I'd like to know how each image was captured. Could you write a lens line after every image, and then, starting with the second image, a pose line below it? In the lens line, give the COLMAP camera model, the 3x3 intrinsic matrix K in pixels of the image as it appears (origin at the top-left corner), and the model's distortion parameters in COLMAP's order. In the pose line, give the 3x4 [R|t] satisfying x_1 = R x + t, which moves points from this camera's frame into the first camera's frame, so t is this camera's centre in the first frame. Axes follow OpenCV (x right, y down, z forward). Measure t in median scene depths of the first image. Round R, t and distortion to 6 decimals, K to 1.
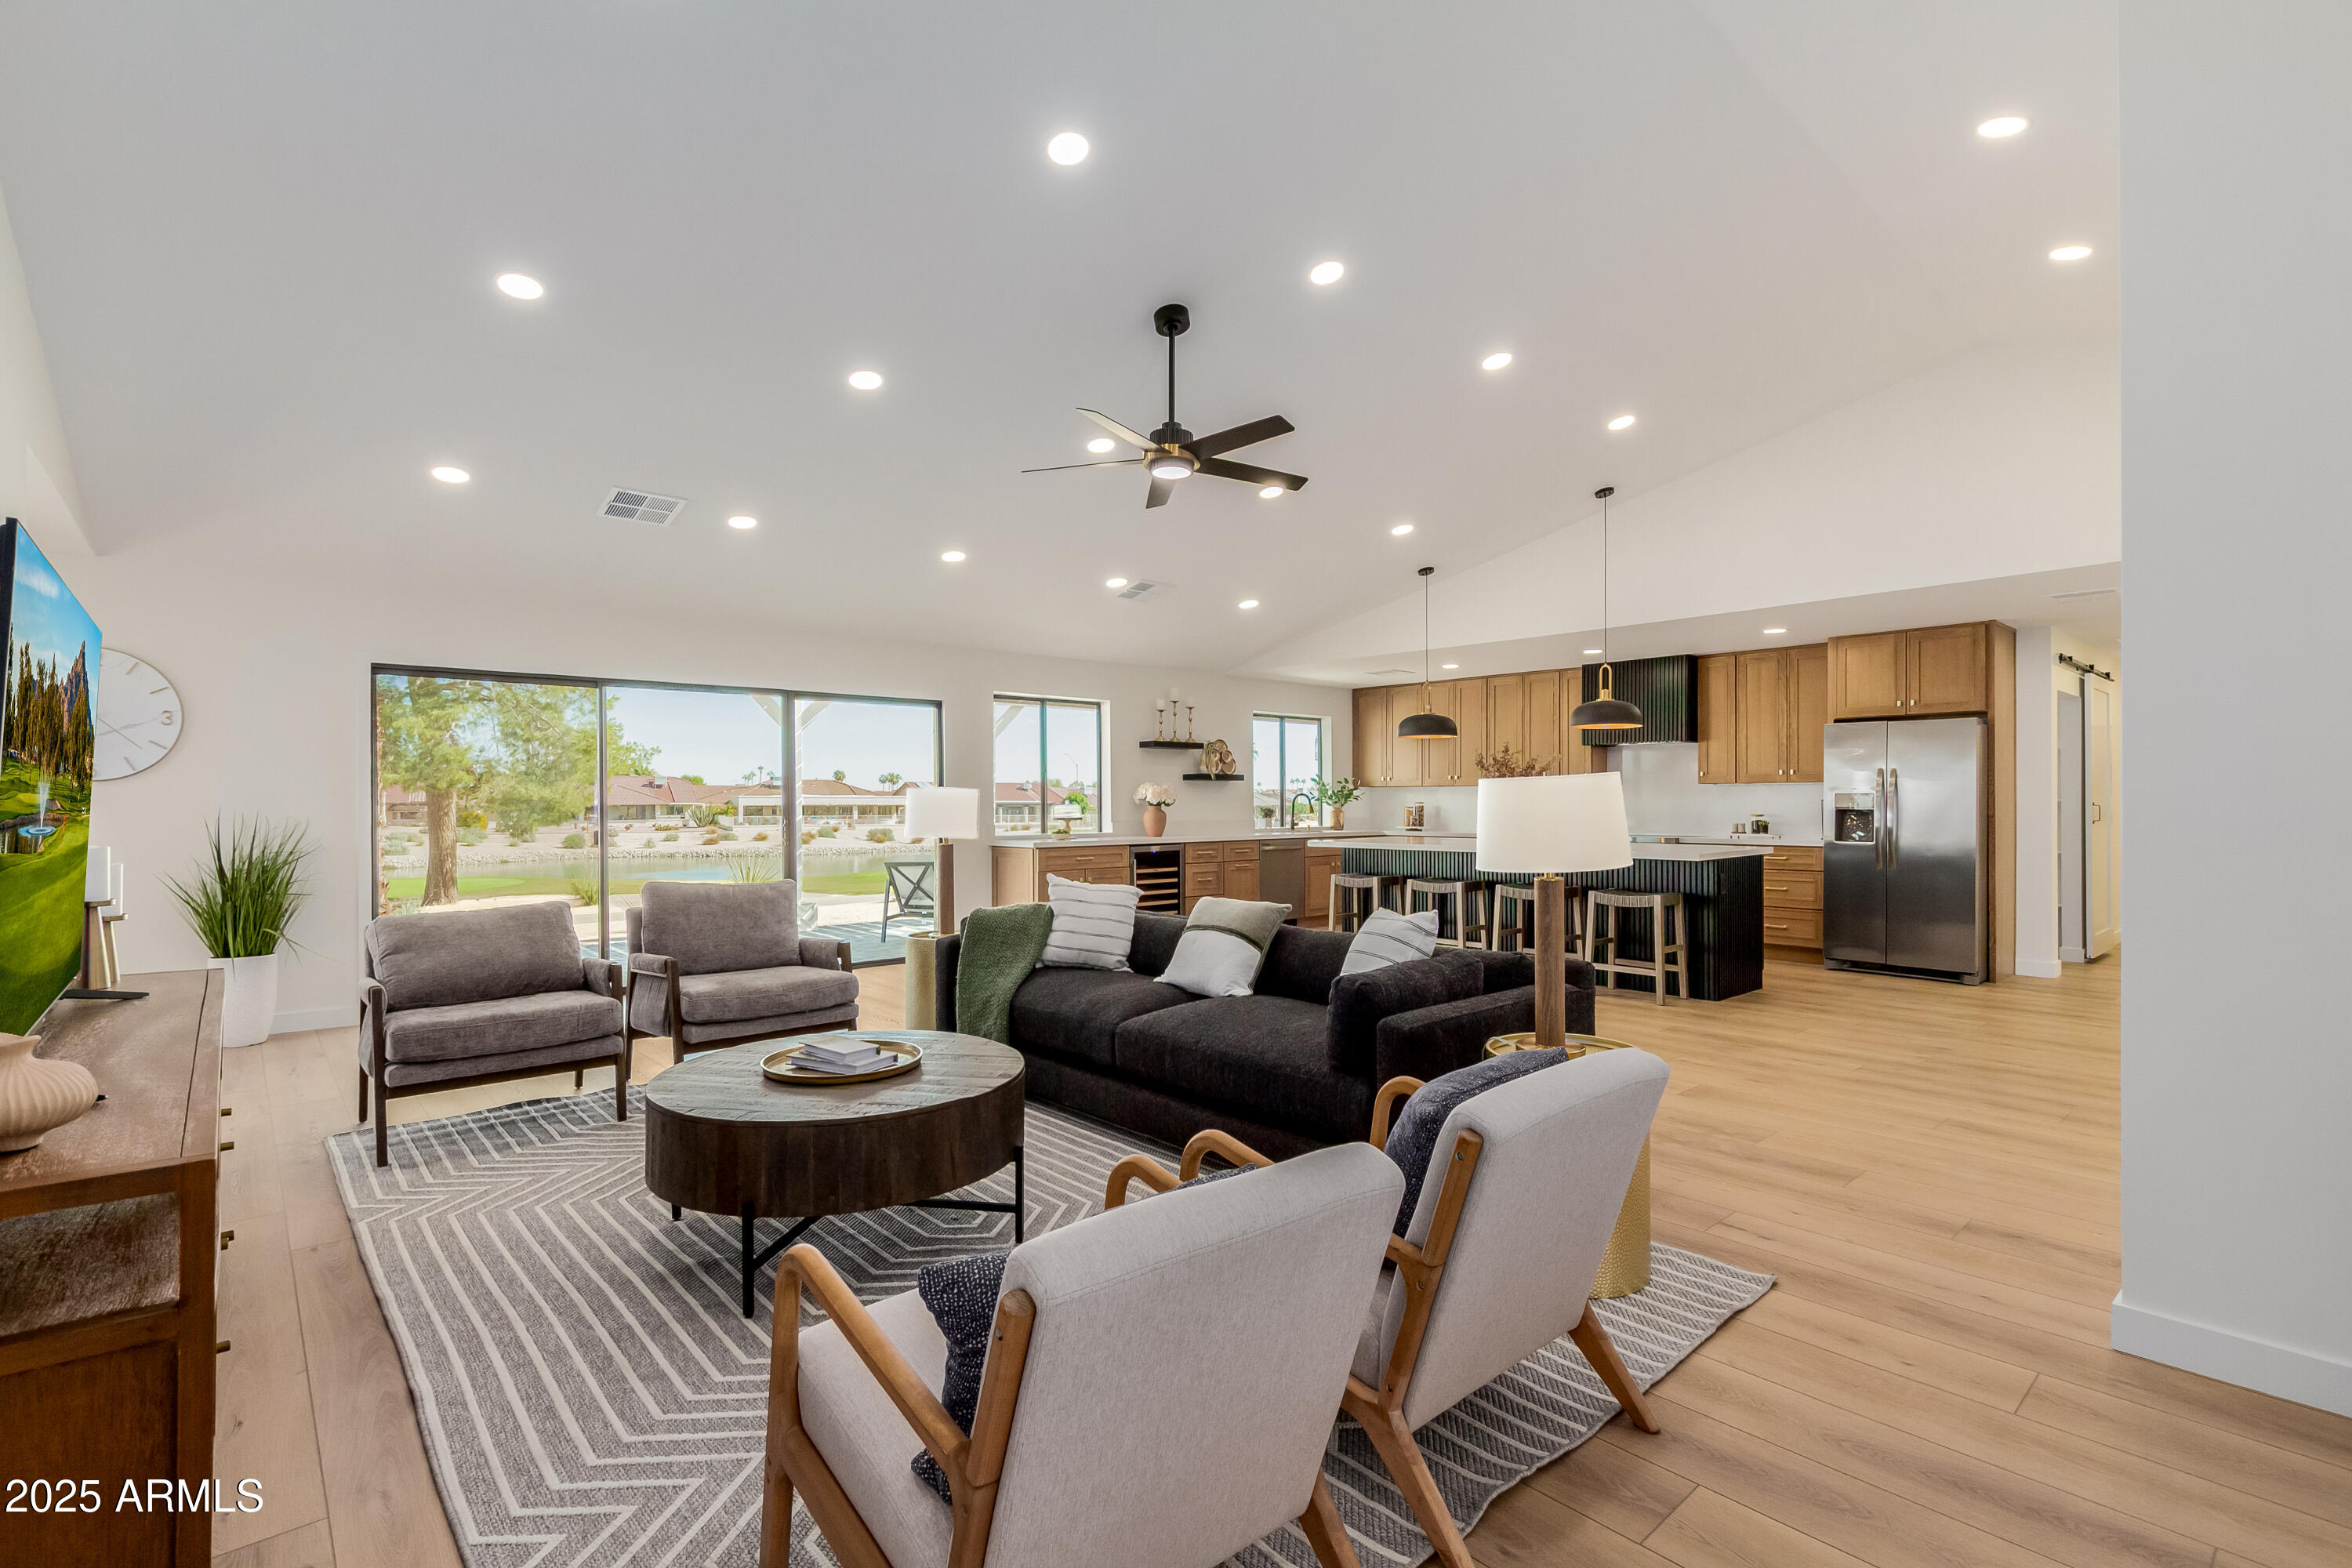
lens RADIAL K [[1079.7, 0, 1169.7], [0, 1079.7, 801.0], [0, 0, 1]] dist [0.003044, -0.002124]
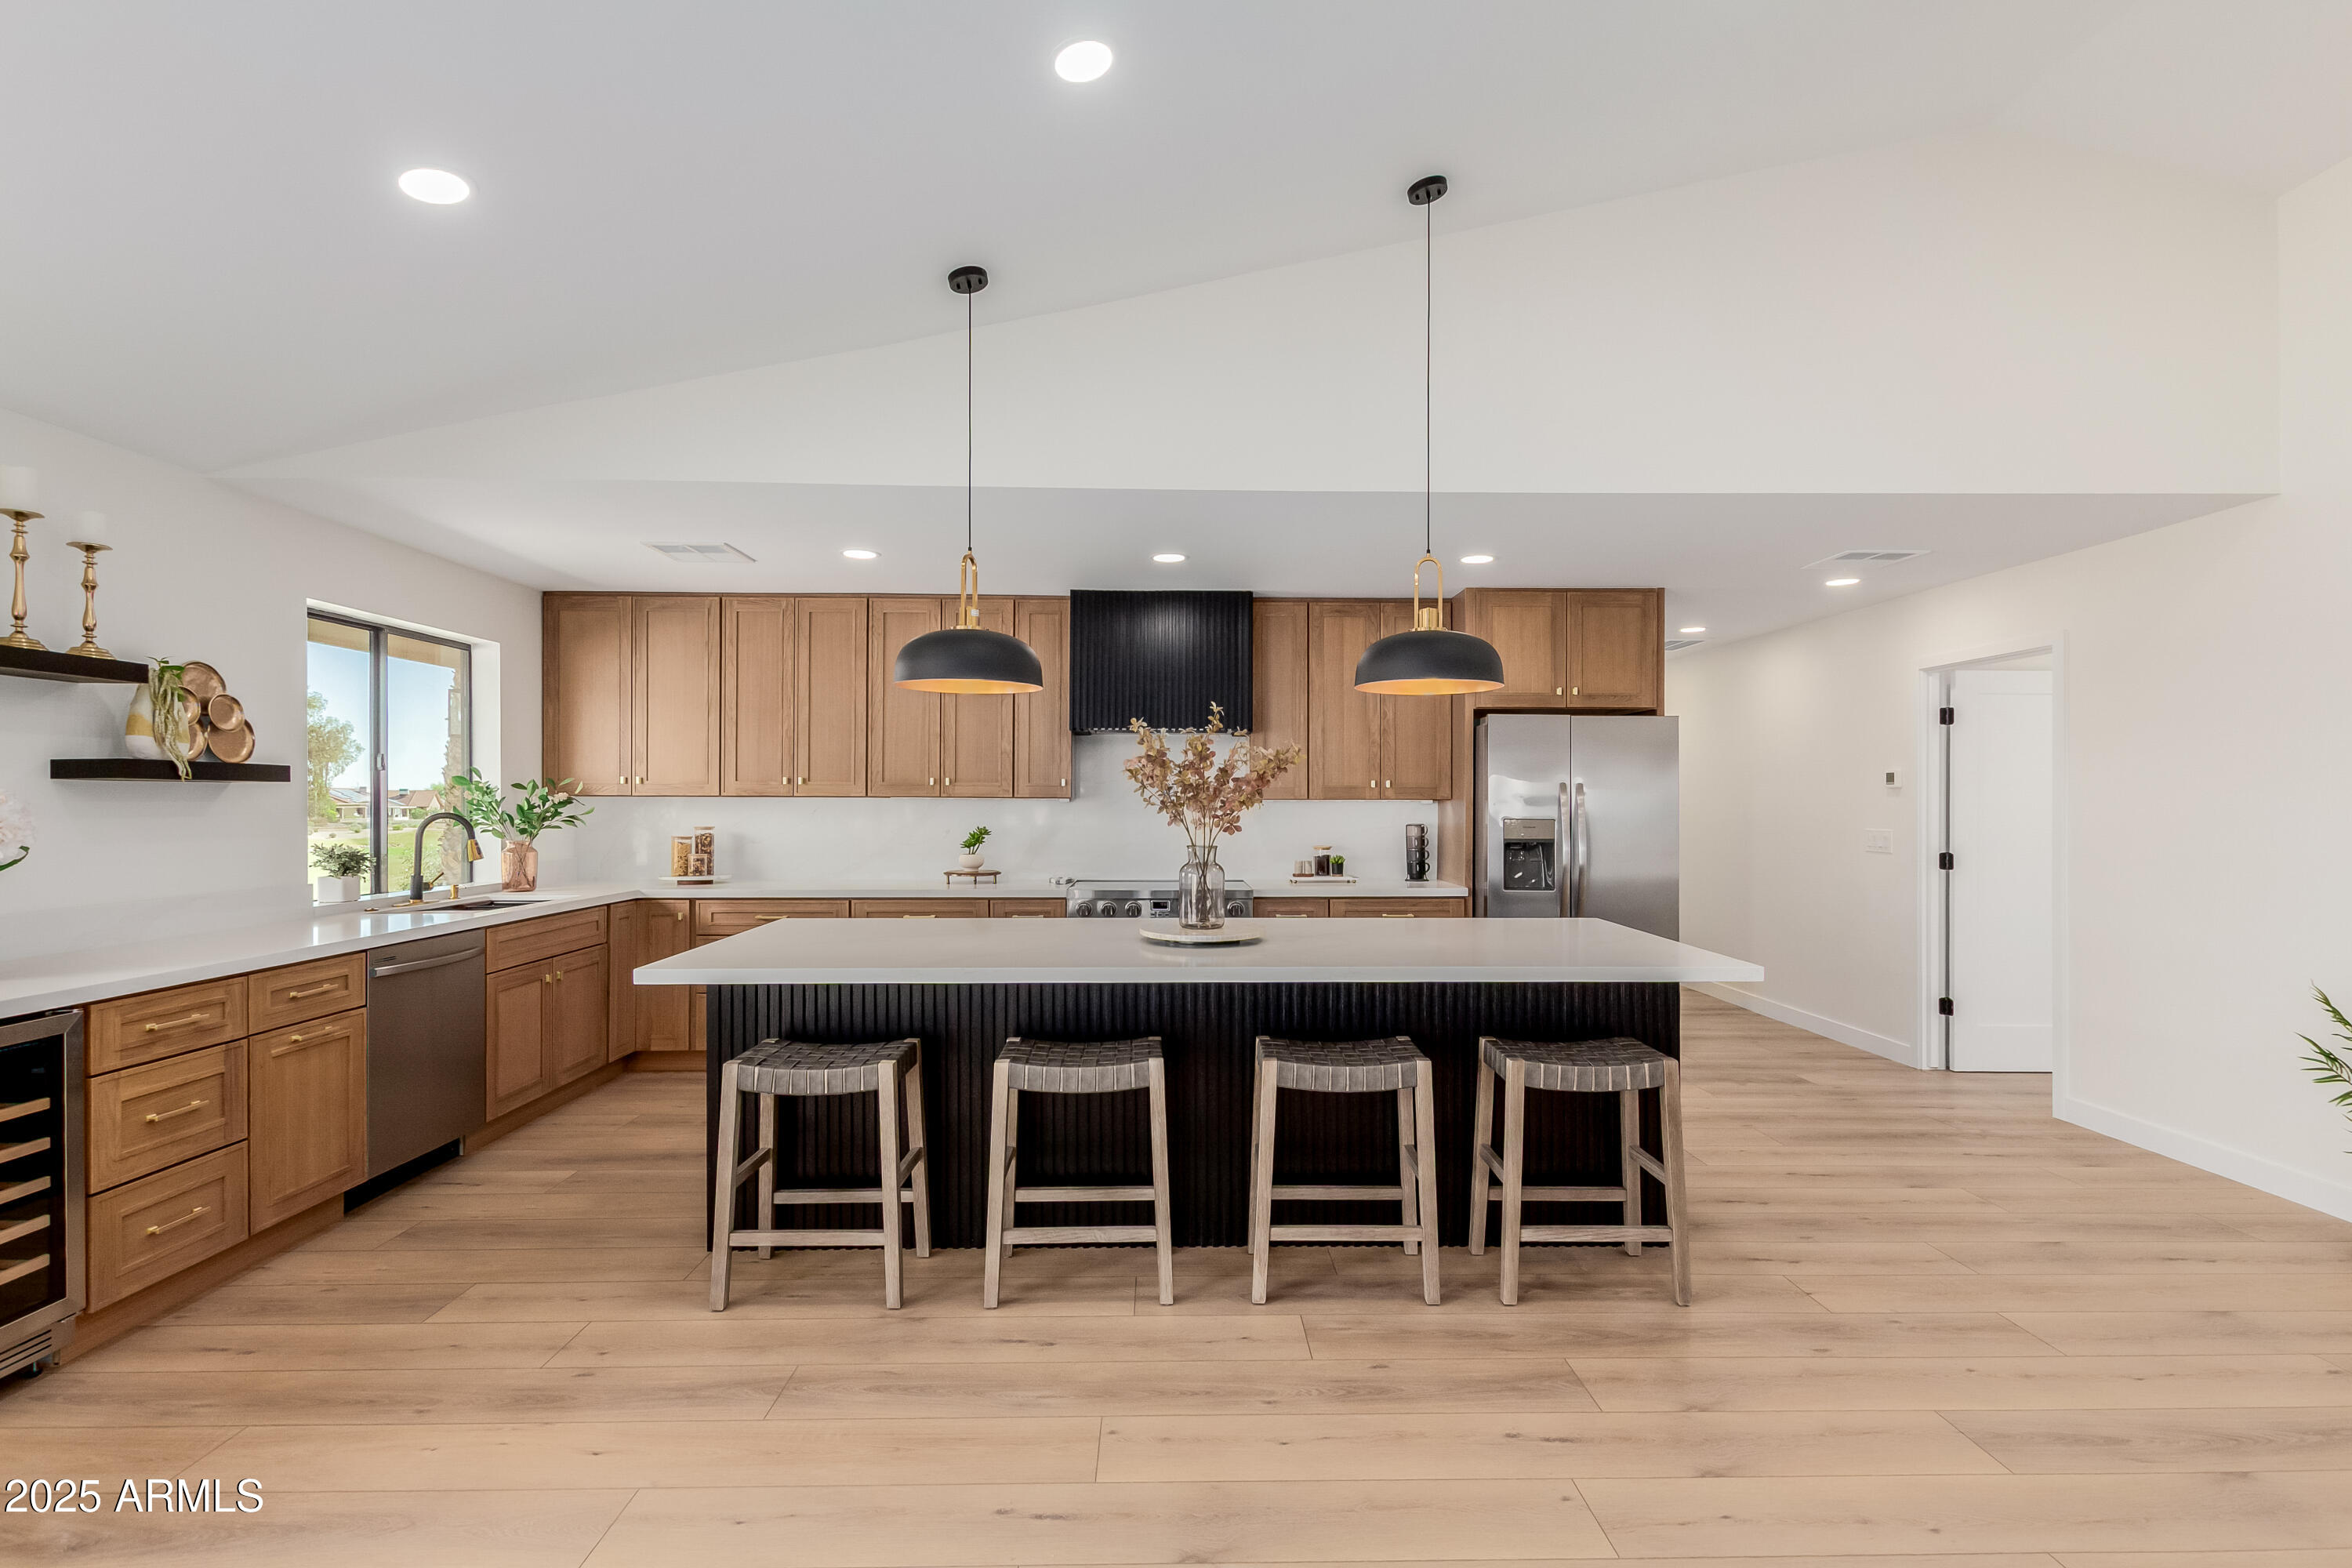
lens RADIAL K [[1079.7, 0, 1180.6], [0, 1079.7, 791.8], [0, 0, 1]] dist [0.003044, -0.002124]
pose [[0.639415, 0.008205, 0.768818, -0.022084], [-0.001009, 0.999951, -0.009833, -0.014699], [-0.768861, 0.005512, 0.639392, 0.654818]]
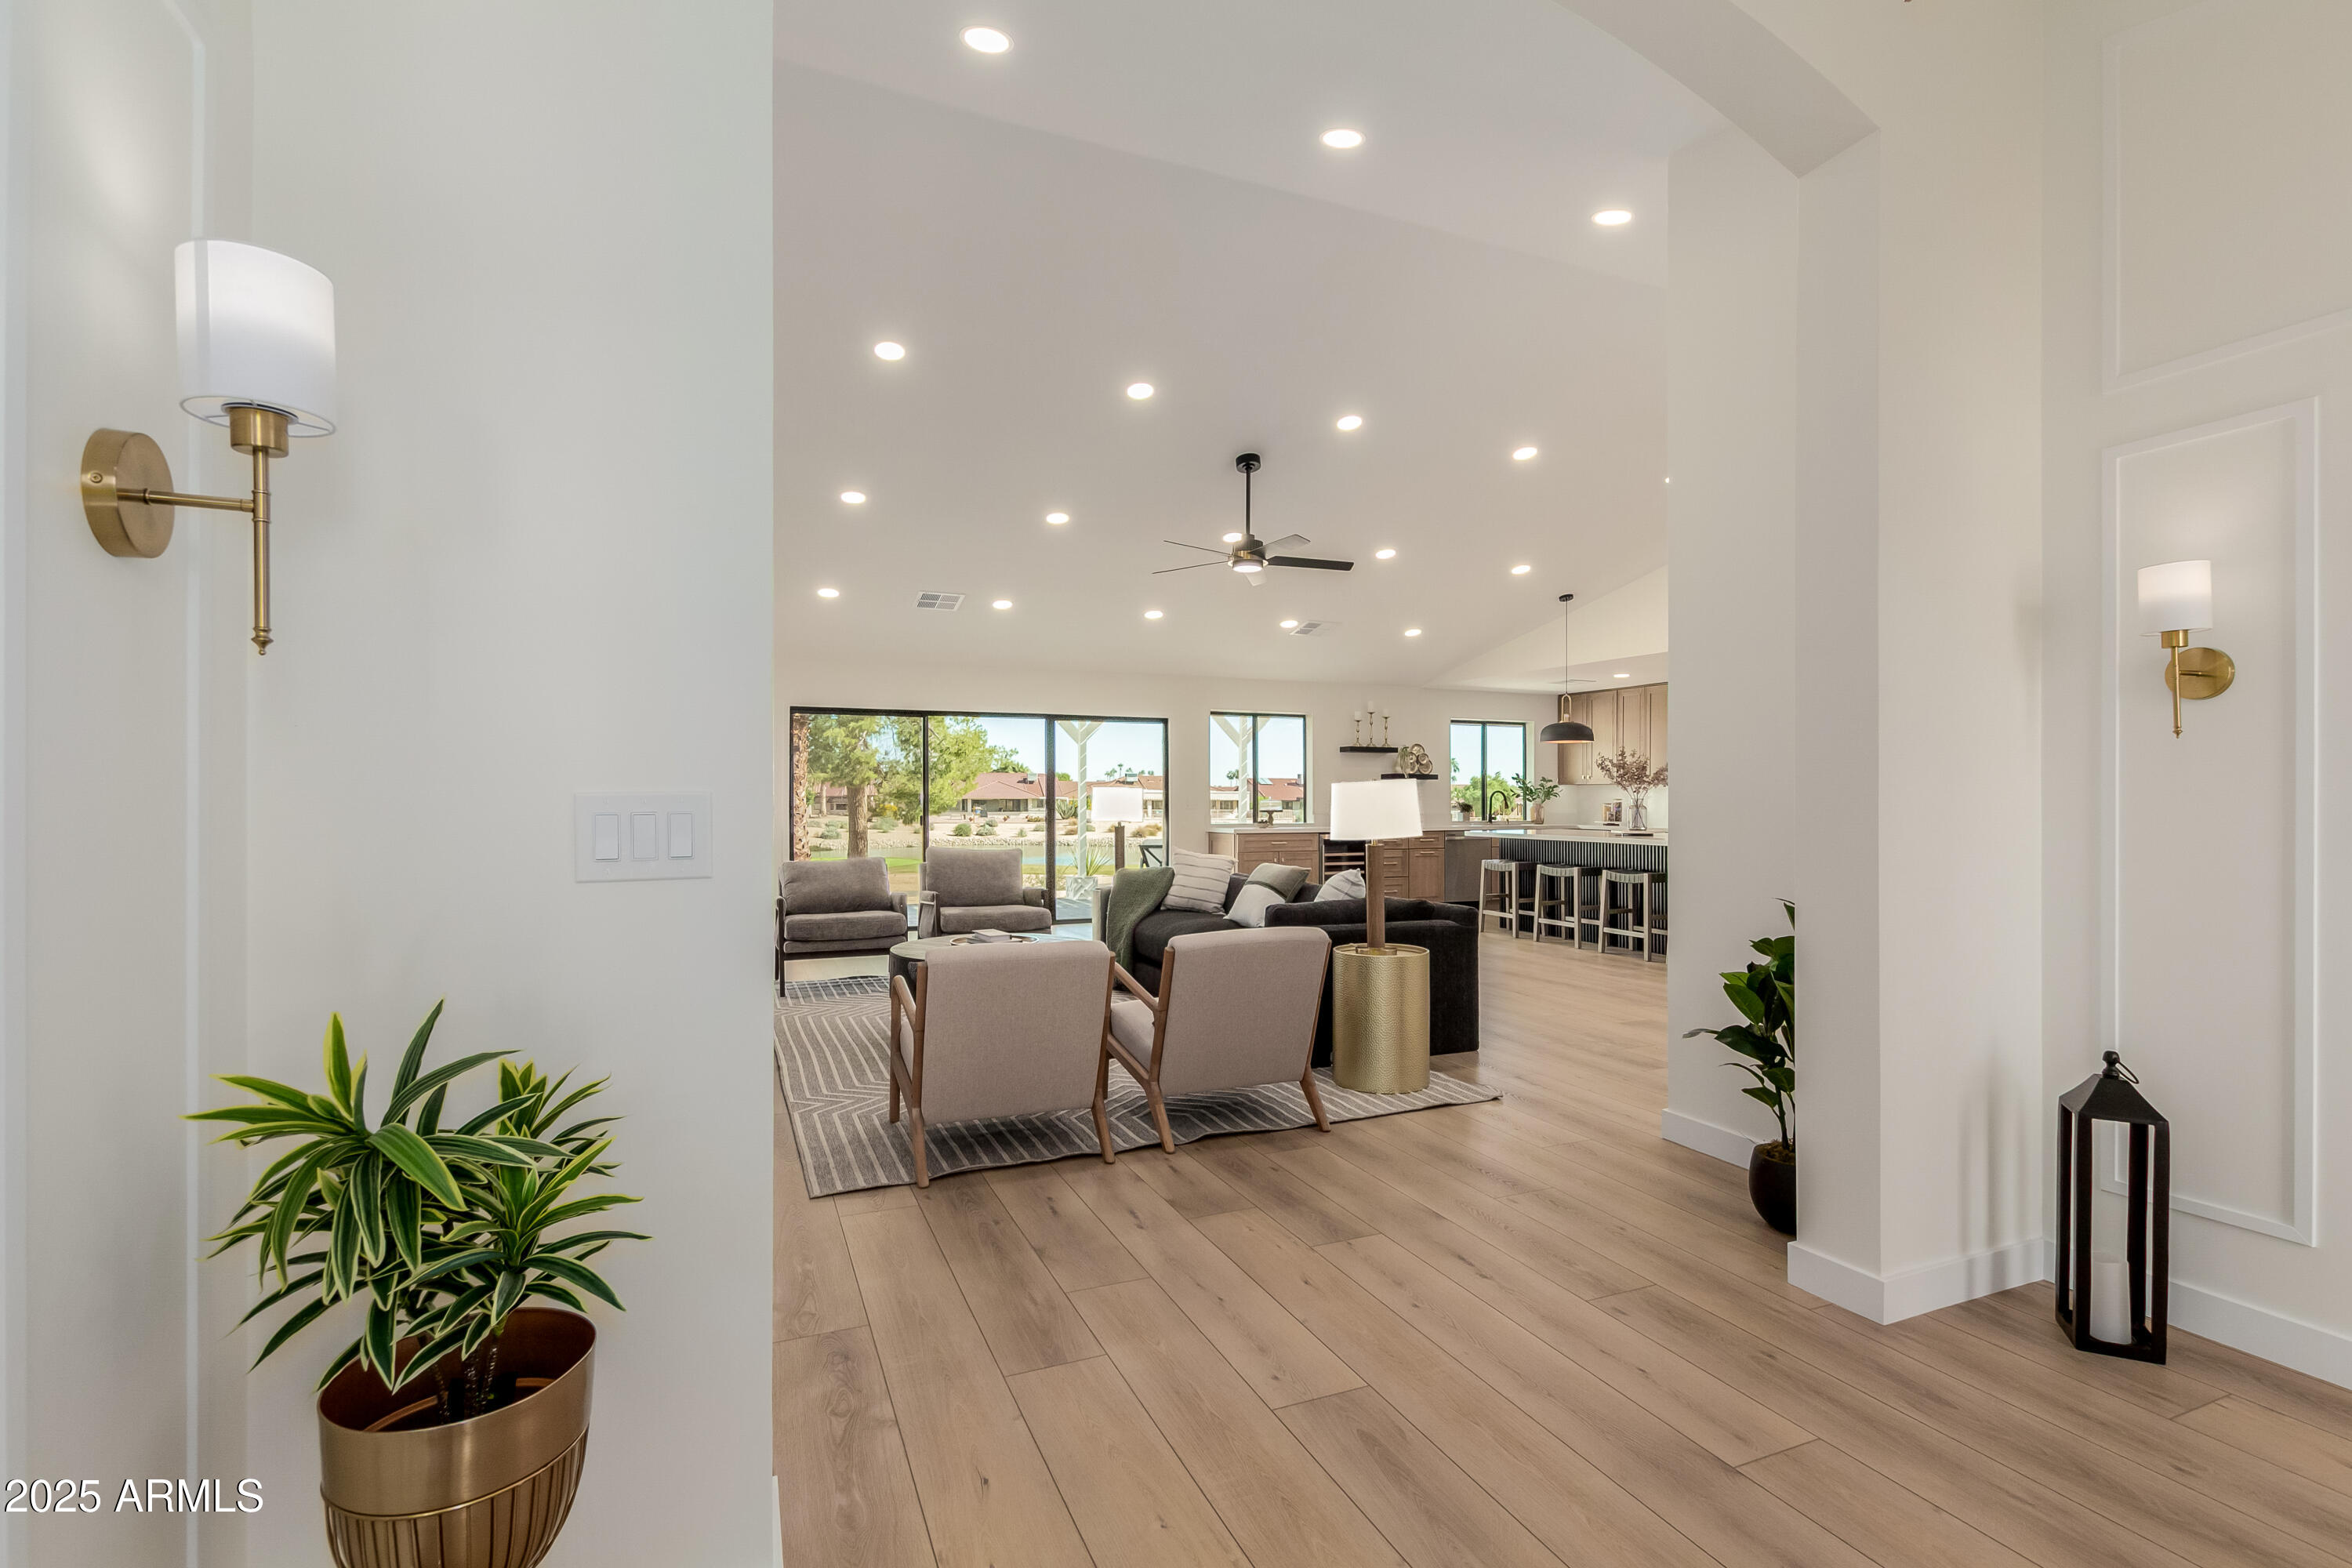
lens RADIAL K [[1079.7, 0, 1162.8], [0, 1079.7, 788.8], [0, 0, 1]] dist [0.003044, -0.002124]
pose [[0.947406, 0.002015, -0.320027, 0.192014], [-0.004388, 0.999968, -0.006692, -0.000090], [0.320003, 0.007745, 0.947385, -0.216371]]
